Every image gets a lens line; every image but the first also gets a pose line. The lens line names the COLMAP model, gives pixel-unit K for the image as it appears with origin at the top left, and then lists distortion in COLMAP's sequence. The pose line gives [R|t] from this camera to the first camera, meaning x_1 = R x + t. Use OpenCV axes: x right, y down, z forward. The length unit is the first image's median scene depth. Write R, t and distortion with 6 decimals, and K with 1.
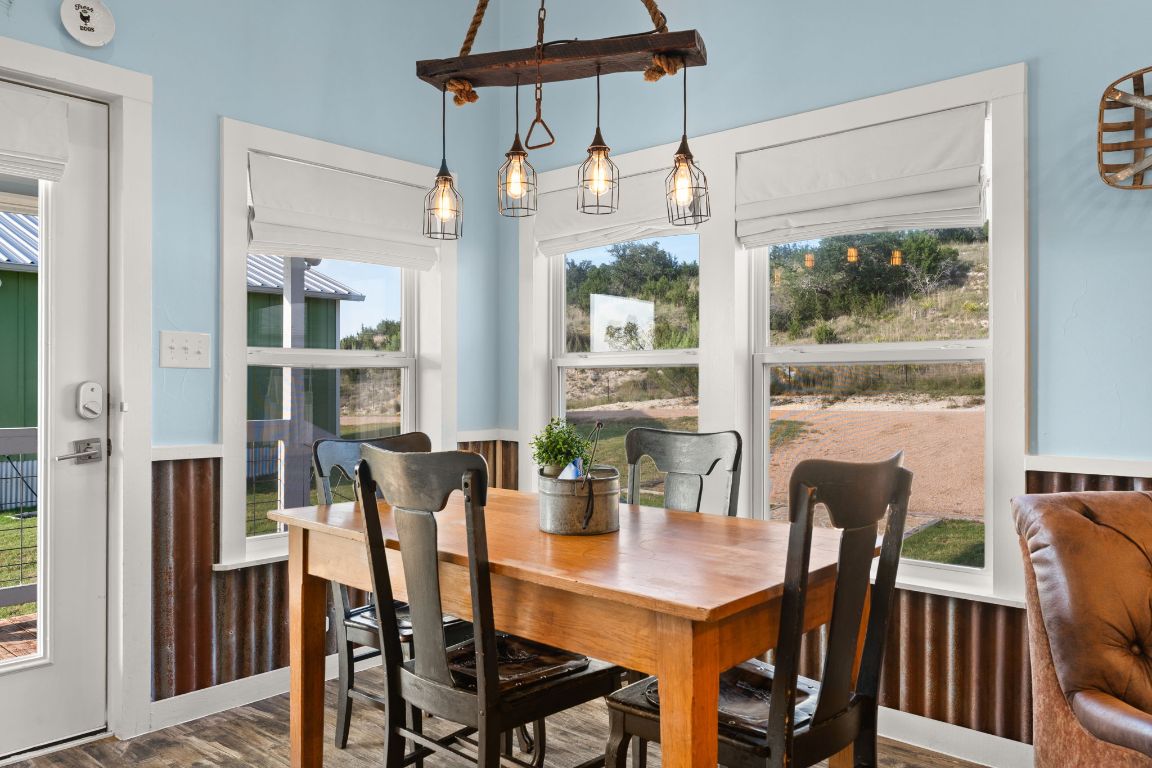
lens RADIAL K [[837.5, 0, 567.1], [0, 837.5, 384.5], [0, 0, 1]] dist [0.004442, 0.002010]
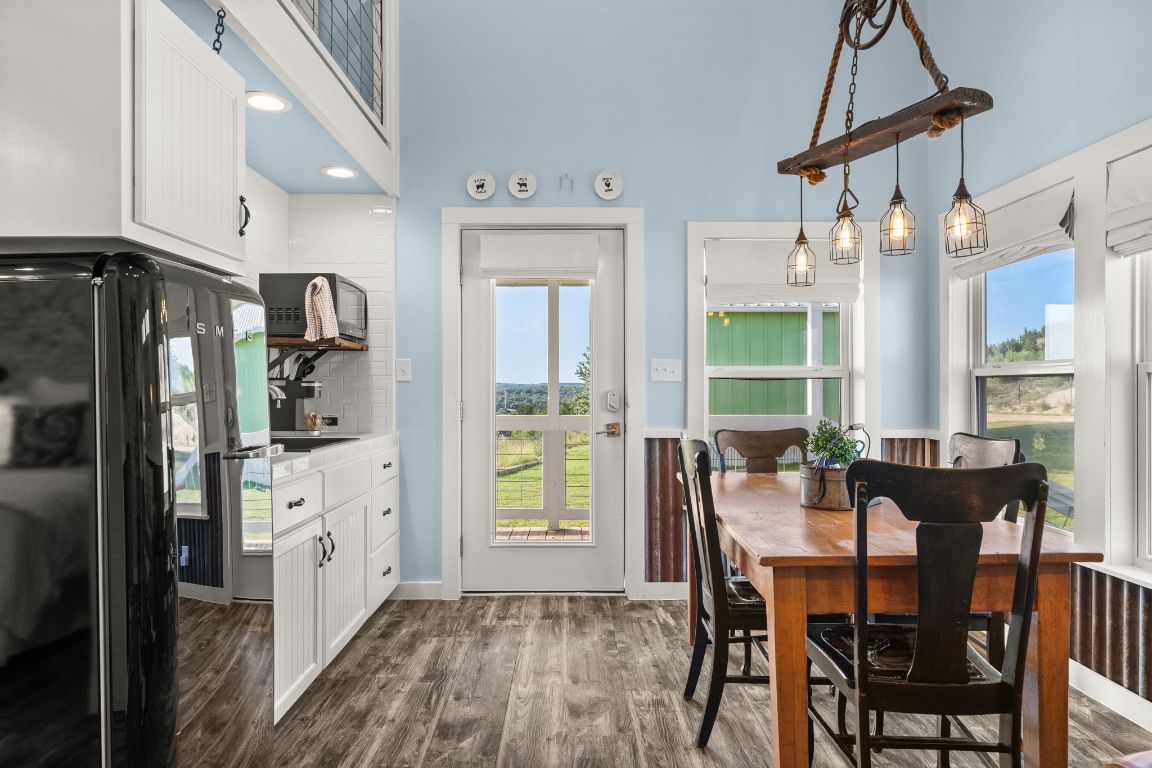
lens RADIAL K [[668.7, 0, 575.4], [0, 668.7, 387.2], [0, 0, 1]] dist [0.007949, -0.001427]
pose [[0.681920, 0.000653, -0.731427, 0.388677], [0.001936, 0.999994, 0.002697, -0.013500], [0.731424, -0.003255, 0.681915, -0.009476]]
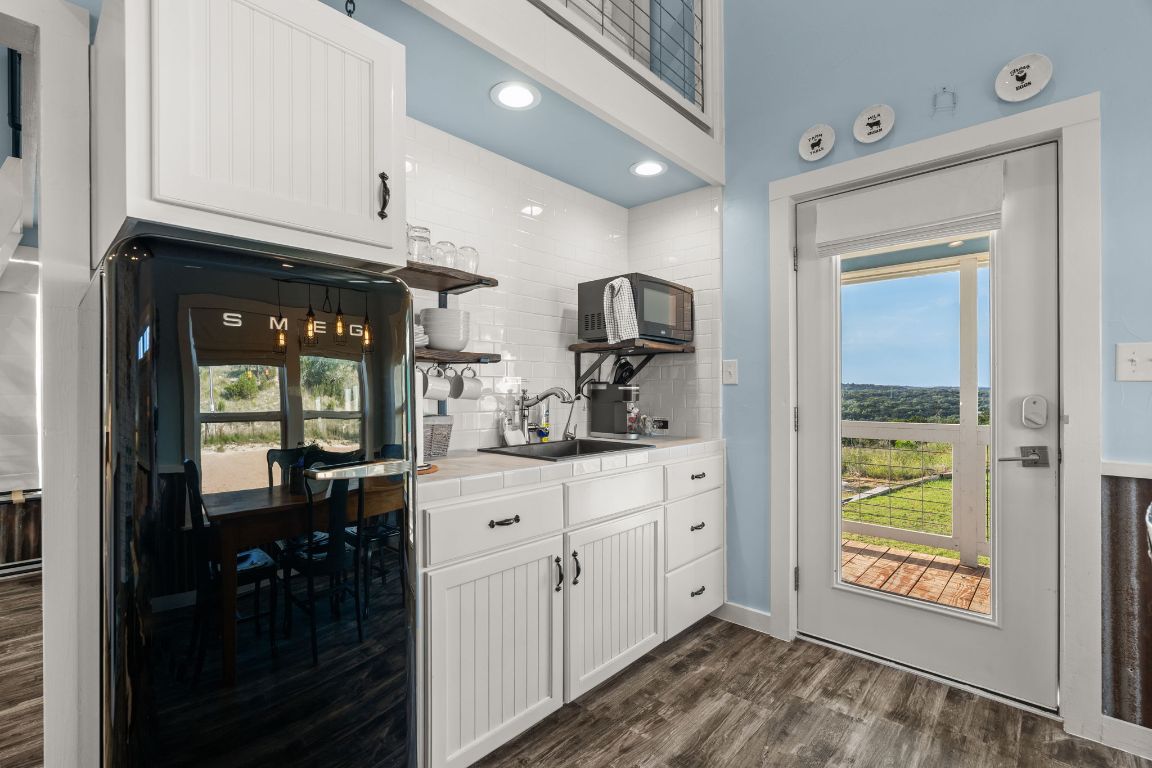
lens RADIAL K [[519.8, 0, 576.2], [0, 519.8, 391.0], [0, 0, 1]] dist [-0.002510, 0.000709]
pose [[0.002446, 0.002415, -0.999994, 0.125262], [0.003694, 0.999990, 0.002424, -0.013115], [0.999990, -0.003700, 0.002437, 0.372461]]
